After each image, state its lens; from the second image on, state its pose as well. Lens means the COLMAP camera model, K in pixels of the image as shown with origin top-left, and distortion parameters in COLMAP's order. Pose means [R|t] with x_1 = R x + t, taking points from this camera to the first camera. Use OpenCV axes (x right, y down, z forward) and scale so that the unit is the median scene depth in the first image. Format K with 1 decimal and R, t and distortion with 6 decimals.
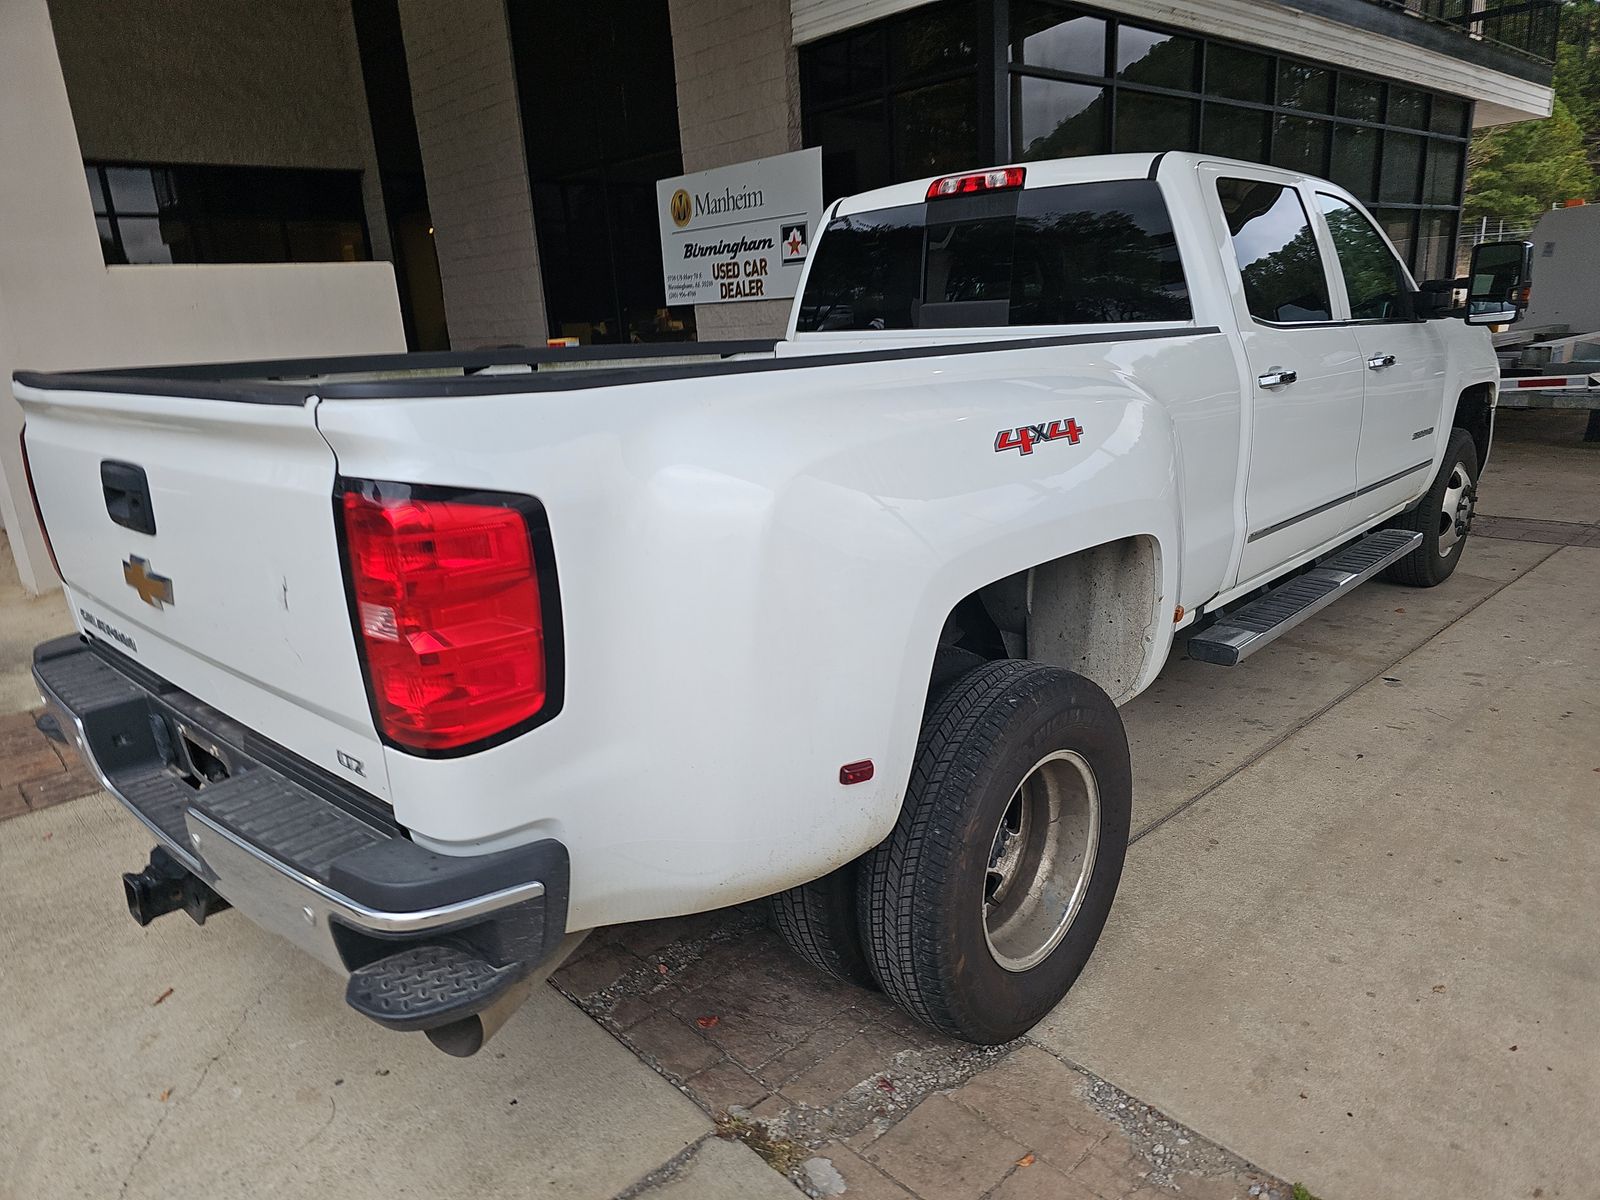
lens RADIAL K [[1070.7, 0, 800.0], [0, 1070.7, 600.0], [0, 0, 1]] dist [0.066984, -0.081307]
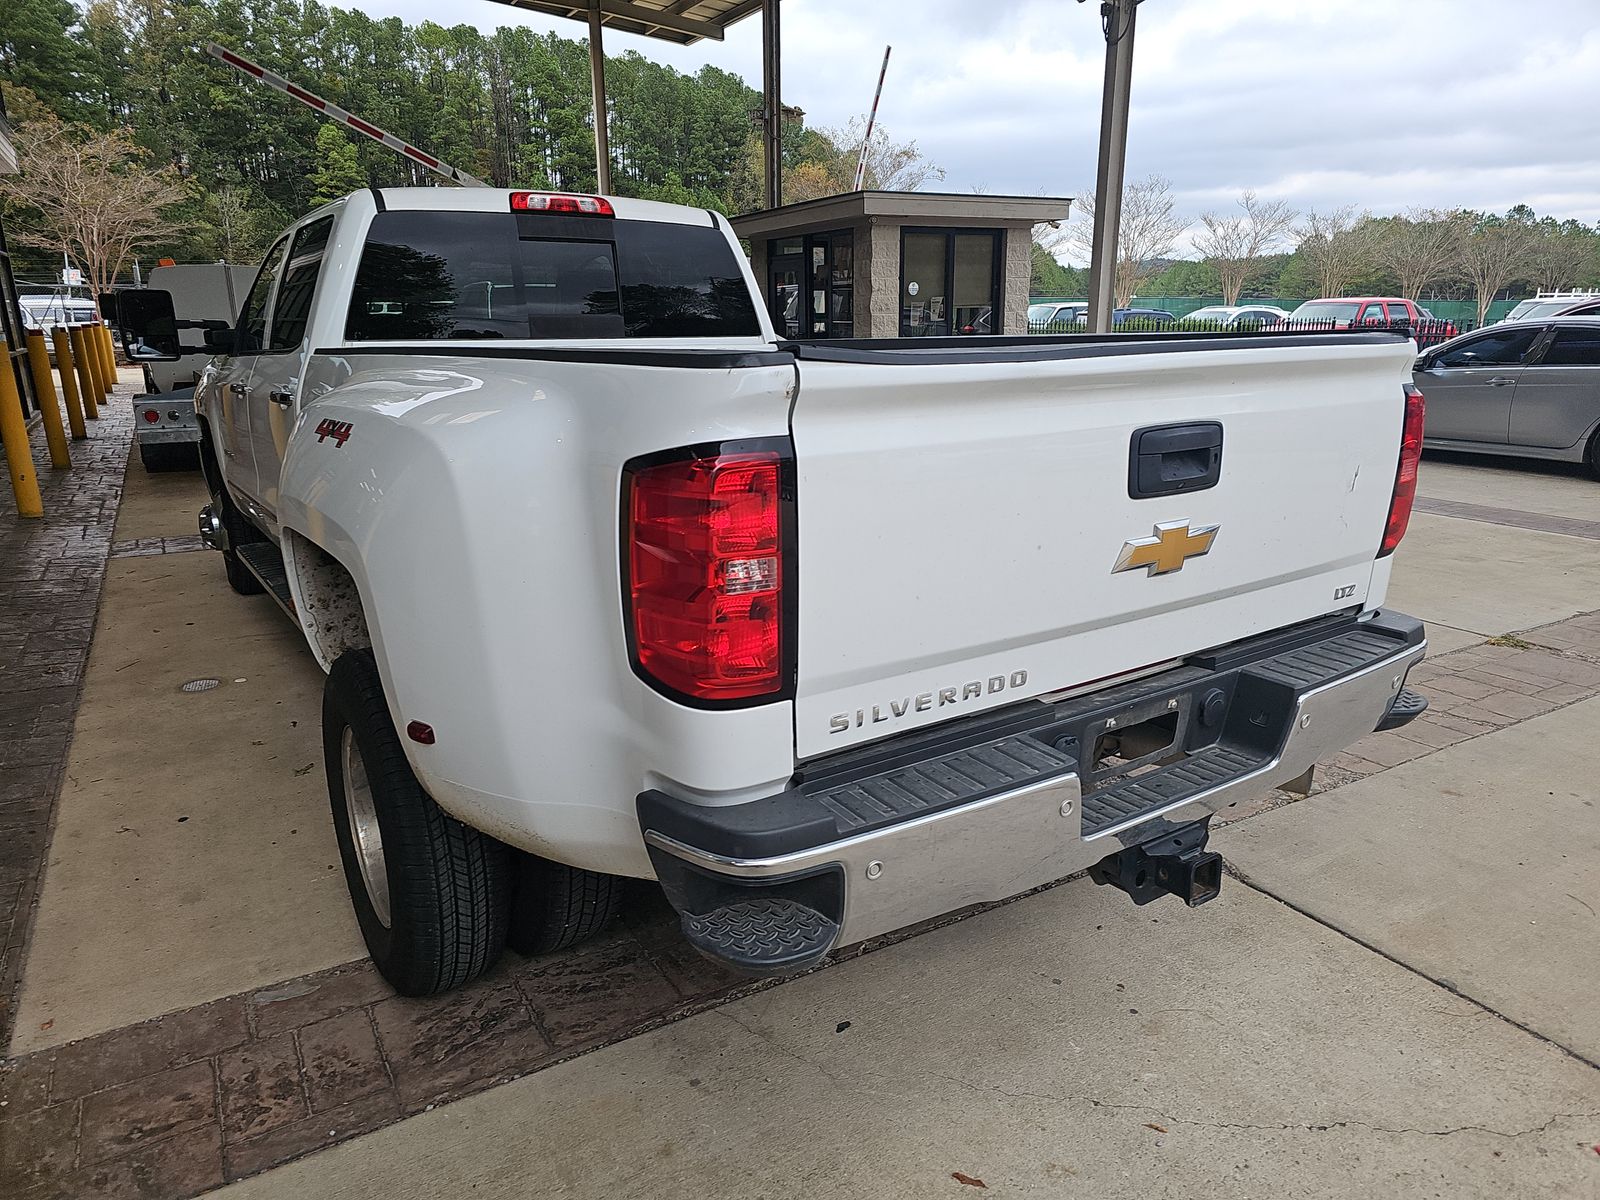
lens RADIAL K [[1062.1, 0, 800.0], [0, 1062.1, 600.0], [0, 0, 1]] dist [0.036693, -0.030127]
pose [[0.206261, -0.204313, 0.956929, -0.334203], [0.254402, 0.955524, 0.149178, -0.041837], [-0.944847, 0.212675, 0.249065, 0.227821]]
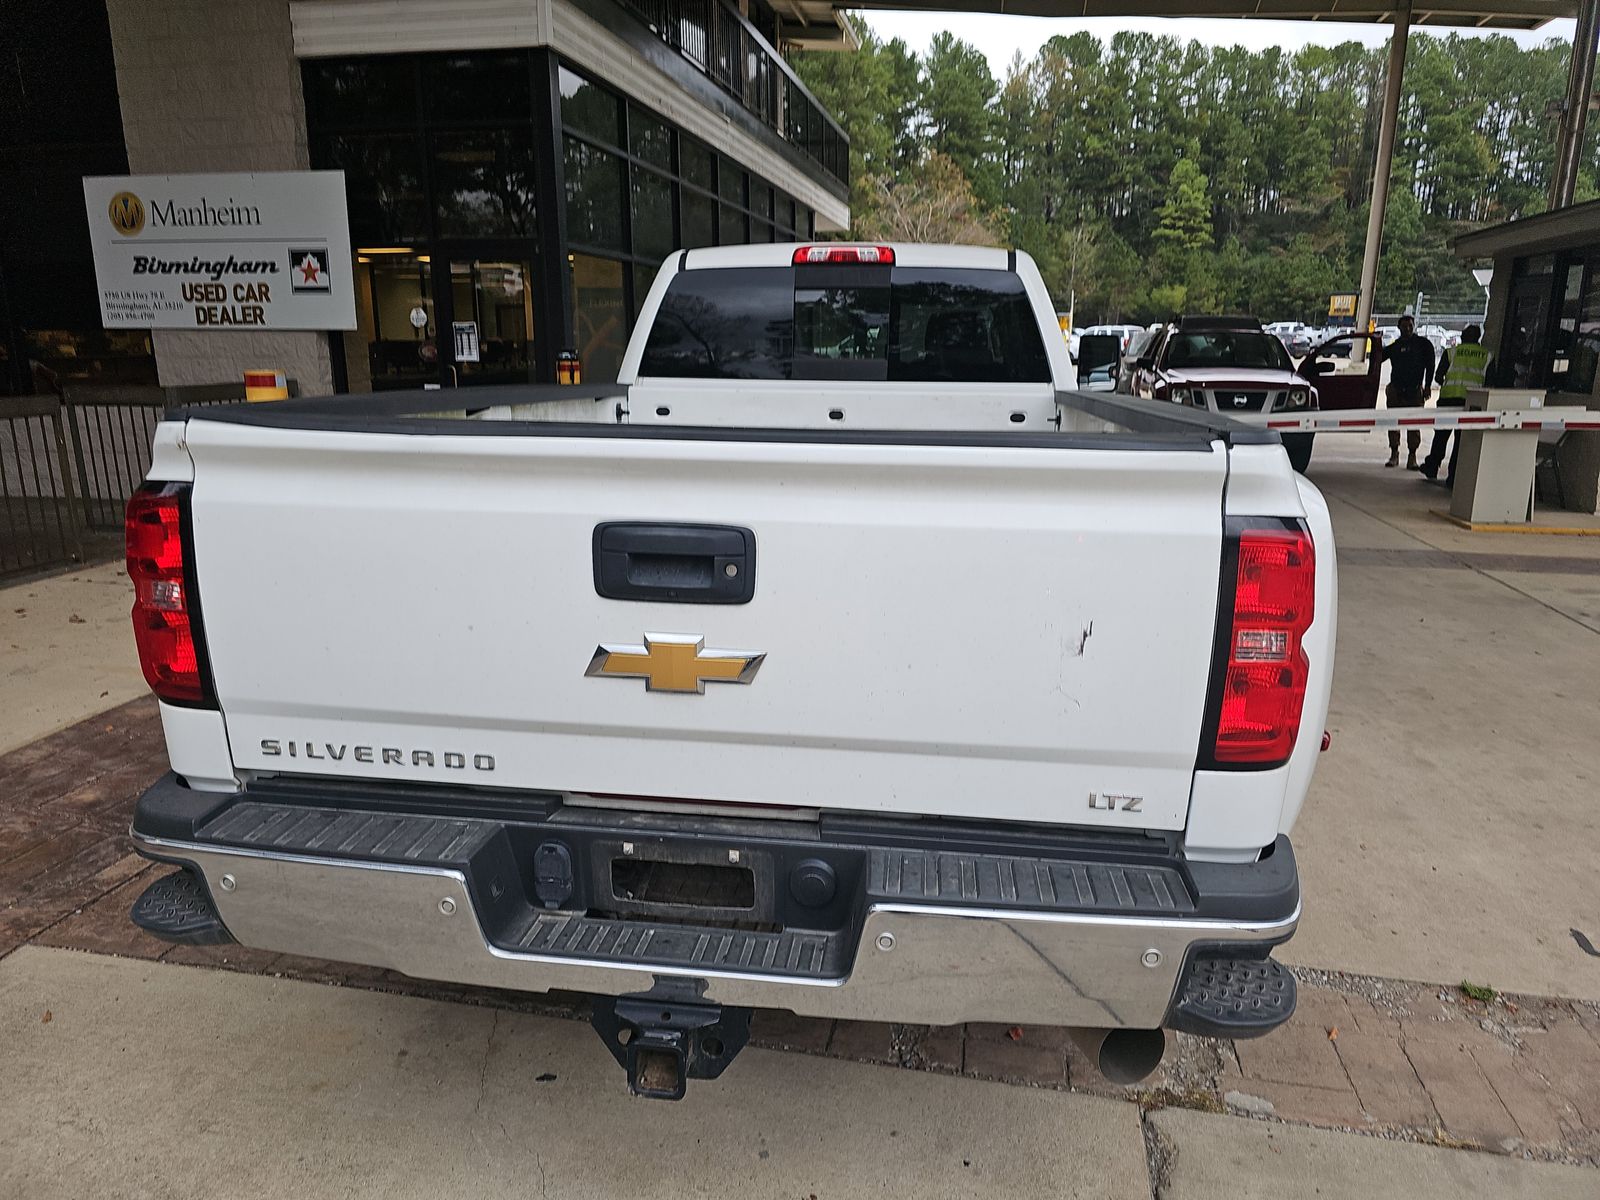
lens RADIAL K [[1065.1, 0, 798.9], [0, 1065.1, 571.1], [0, 0, 1]] dist [0.039932, -0.031876]
pose [[0.808203, -0.067527, 0.585020, -0.208176], [0.105774, 0.993894, -0.031404, -0.010893], [-0.579327, 0.087260, 0.810411, 0.059345]]
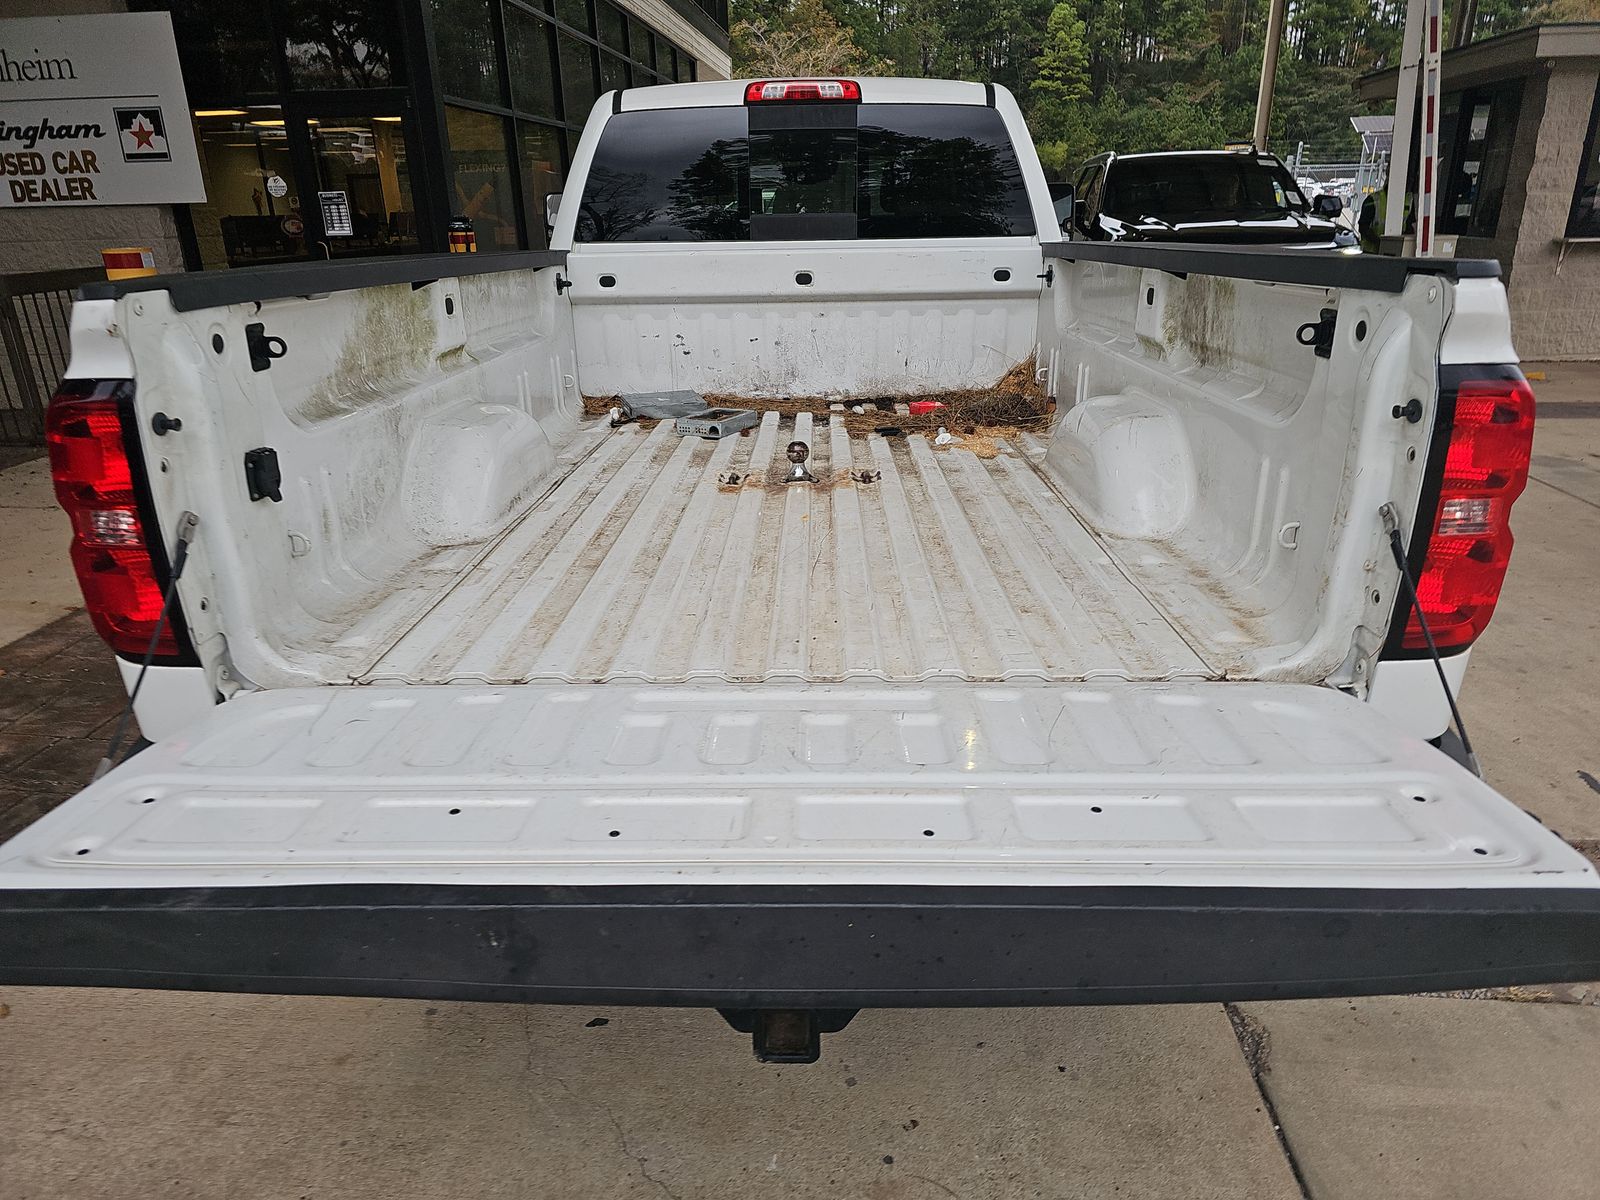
lens RADIAL K [[1062.1, 0, 800.0], [0, 1062.1, 600.0], [0, 0, 1]] dist [0.036693, -0.030127]
pose [[0.736701, -0.196955, 0.646901, -0.215588], [0.157307, 0.980315, 0.119322, -0.017142], [-0.657667, 0.013858, 0.753181, 0.101937]]
